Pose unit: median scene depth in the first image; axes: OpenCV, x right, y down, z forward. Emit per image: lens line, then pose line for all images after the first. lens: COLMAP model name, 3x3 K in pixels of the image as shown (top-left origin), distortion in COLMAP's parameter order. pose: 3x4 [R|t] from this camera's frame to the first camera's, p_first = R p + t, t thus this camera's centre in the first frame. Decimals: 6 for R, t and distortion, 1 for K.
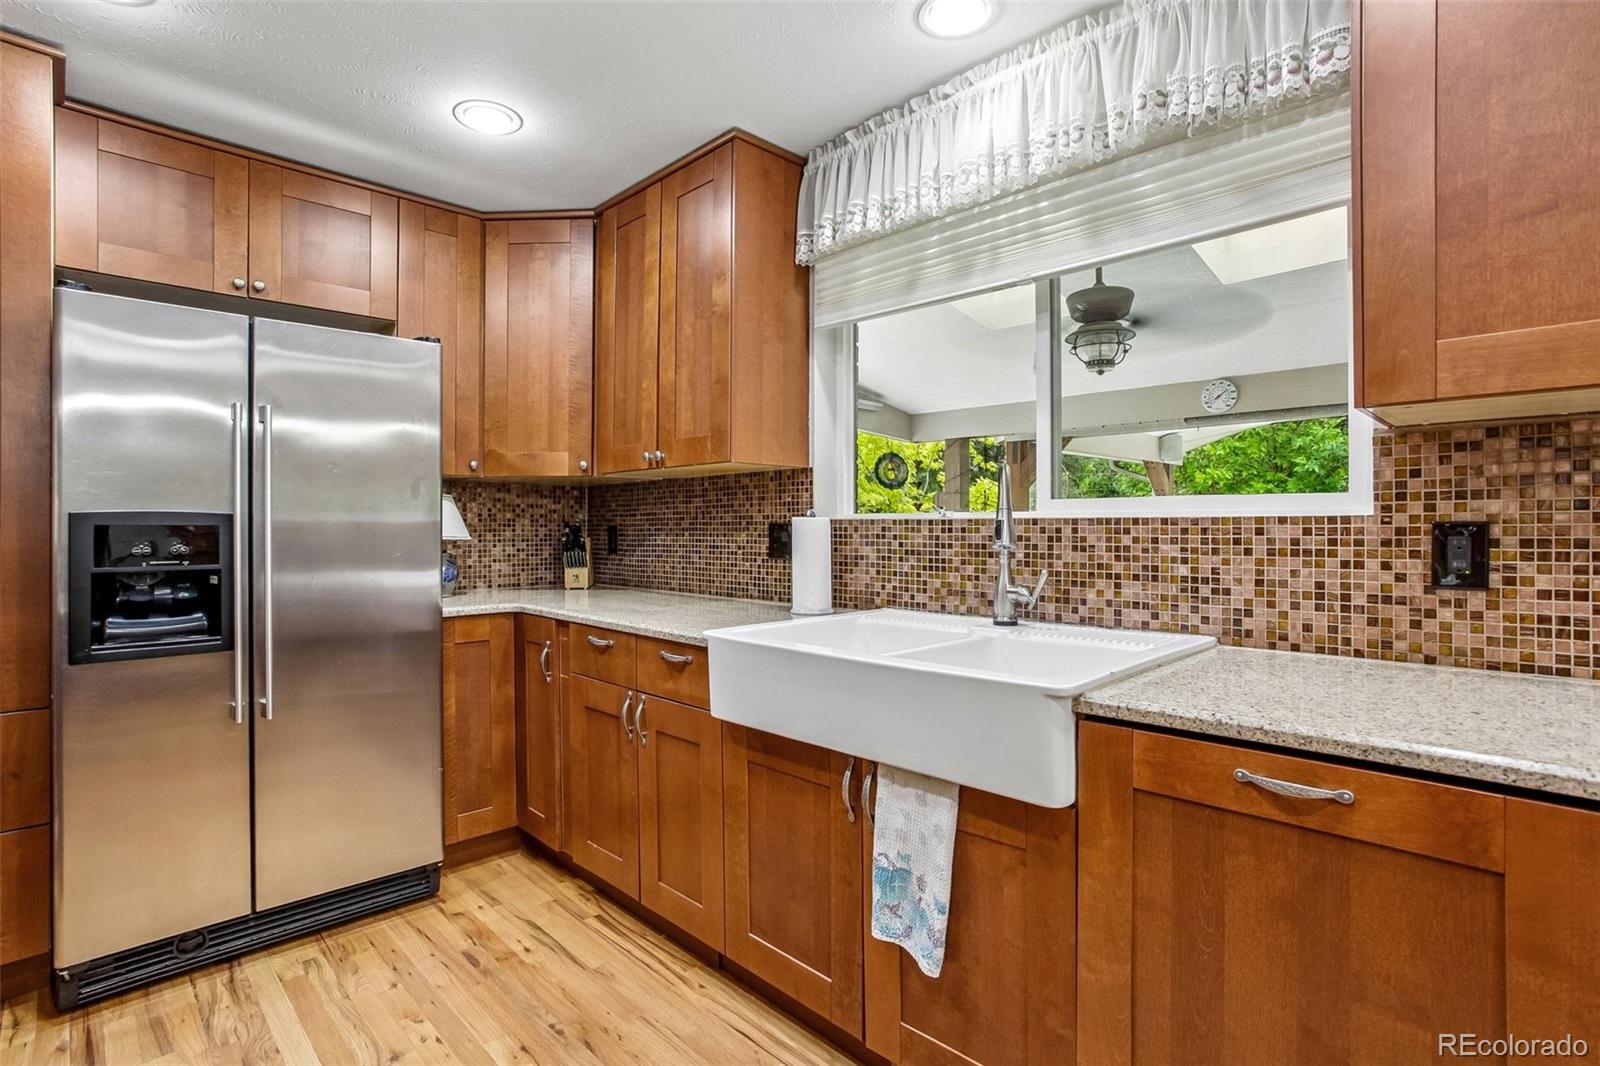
lens RADIAL K [[784.1, 0, 809.7], [0, 784.1, 527.2], [0, 0, 1]] dist [-0.029323, 0.005740]
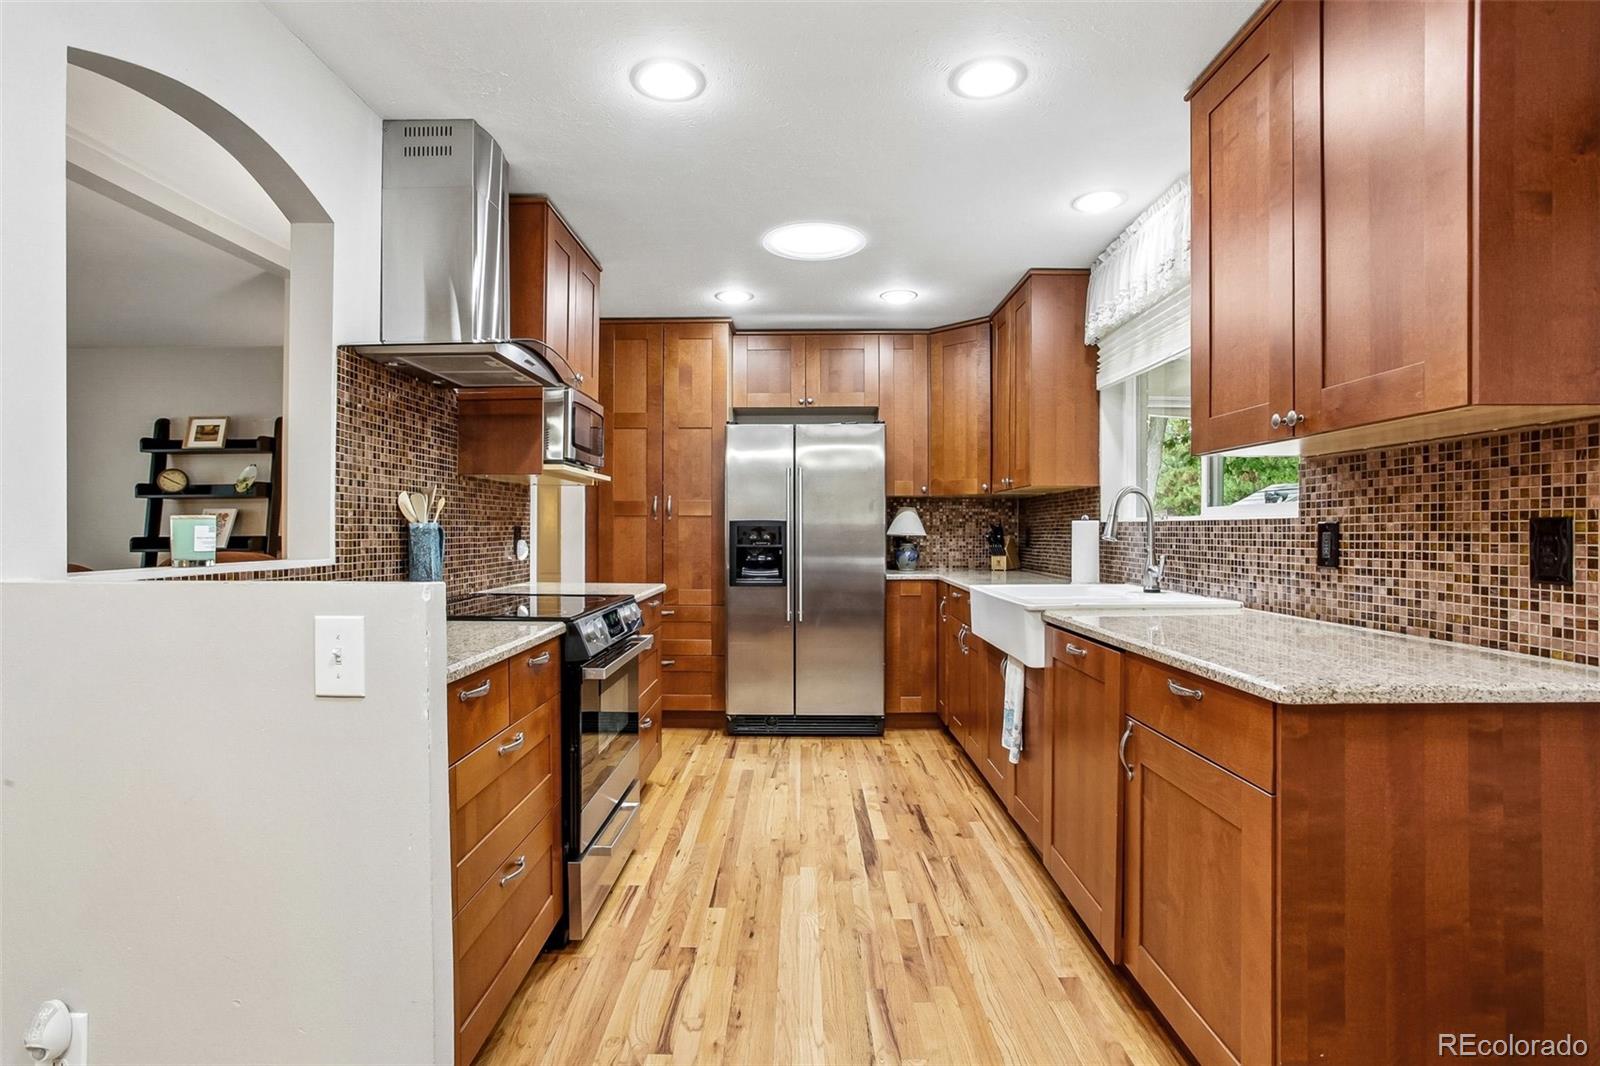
lens RADIAL K [[784.1, 0, 798.2], [0, 784.1, 537.0], [0, 0, 1]] dist [-0.029323, 0.005740]
pose [[0.715535, 0.008022, -0.698530, 0.670180], [-0.001982, 0.999953, 0.009453, 0.005361], [0.698574, -0.005379, 0.715518, -0.440525]]
